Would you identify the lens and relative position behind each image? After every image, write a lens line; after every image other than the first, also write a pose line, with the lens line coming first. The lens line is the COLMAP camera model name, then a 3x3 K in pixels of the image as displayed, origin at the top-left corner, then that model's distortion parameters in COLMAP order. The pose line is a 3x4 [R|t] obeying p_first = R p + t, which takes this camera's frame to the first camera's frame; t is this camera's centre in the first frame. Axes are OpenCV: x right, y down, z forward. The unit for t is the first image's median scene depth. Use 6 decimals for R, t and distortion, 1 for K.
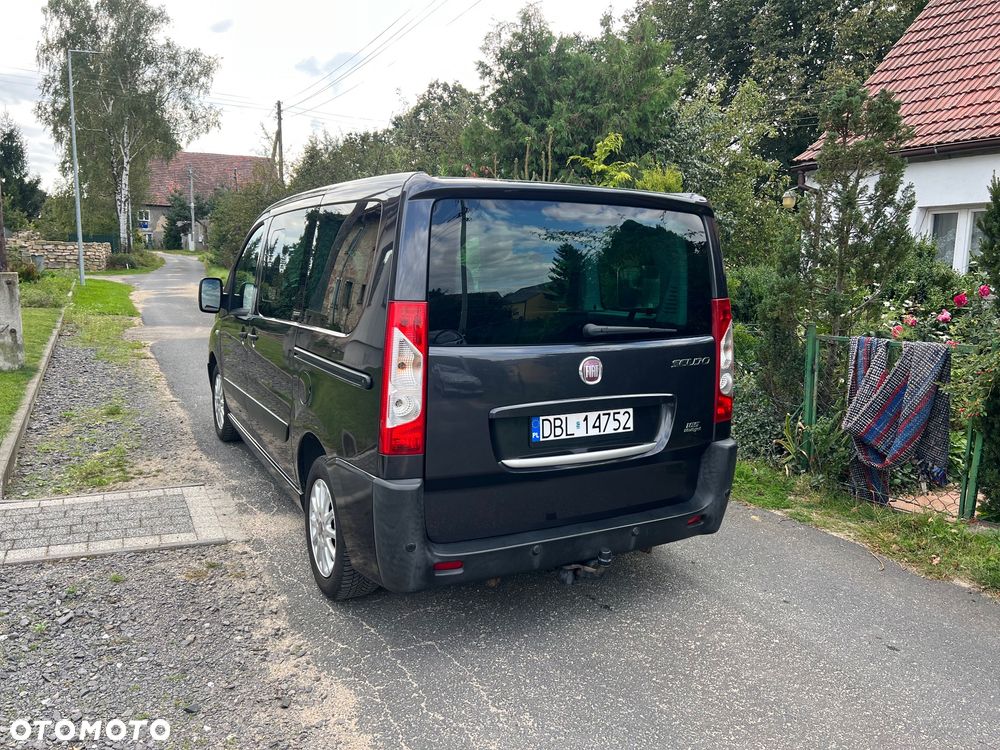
lens RADIAL K [[746.6, 0, 496.3], [0, 746.6, 373.4], [0, 0, 1]] dist [0.048981, -0.050385]
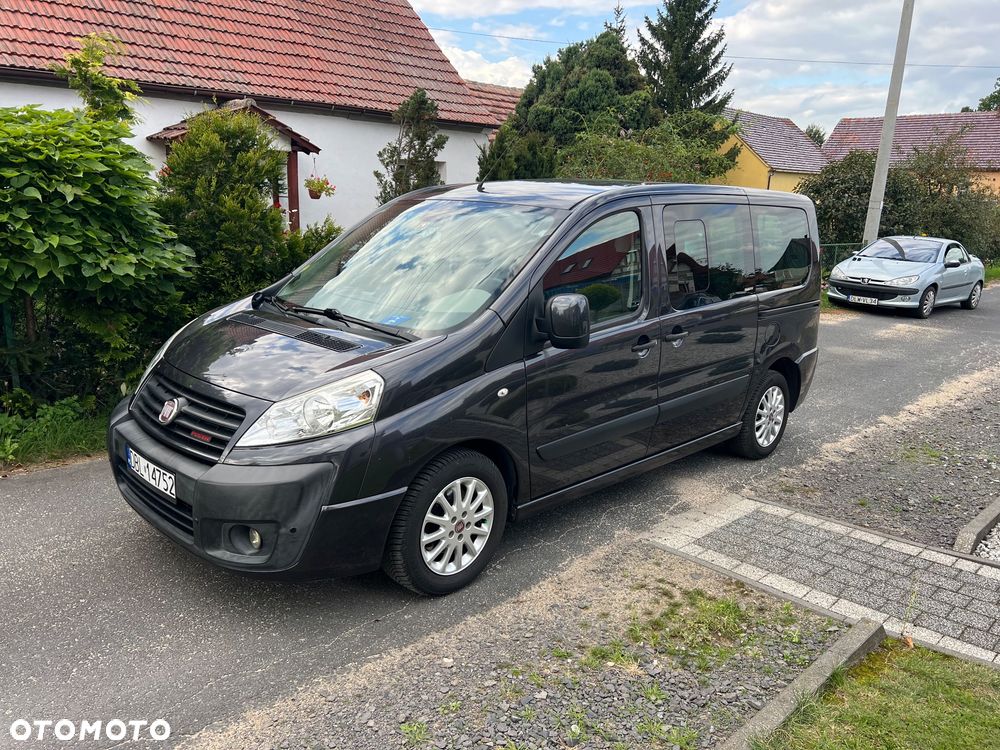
lens RADIAL K [[746.6, 0, 493.8], [0, 746.6, 372.1], [0, 0, 1]] dist [0.048981, -0.050385]
pose [[-0.281094, -0.249457, 0.926692, -1.499205], [0.101826, 0.952422, 0.287270, -0.393238], [-0.954263, 0.175111, -0.242319, 1.910329]]
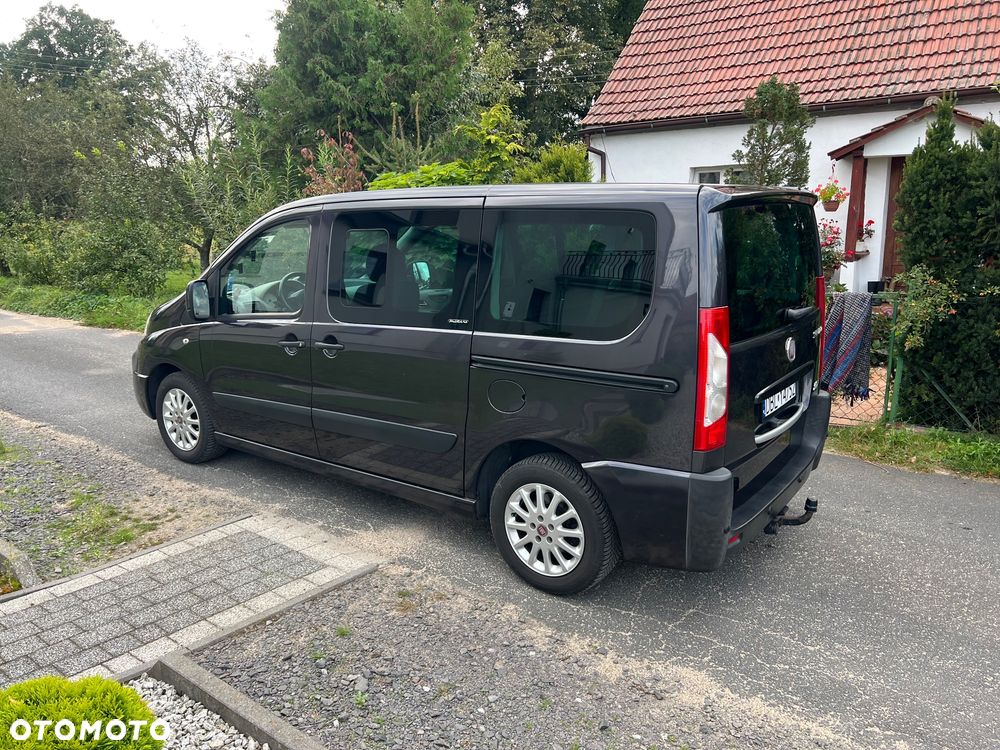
lens RADIAL K [[746.6, 0, 493.7], [0, 746.6, 370.7], [0, 0, 1]] dist [0.048981, -0.050385]
pose [[0.907933, -0.123648, 0.400462, -0.669173], [0.097250, 0.991566, 0.085673, -0.102021], [-0.407678, -0.038841, 0.912300, 0.109918]]
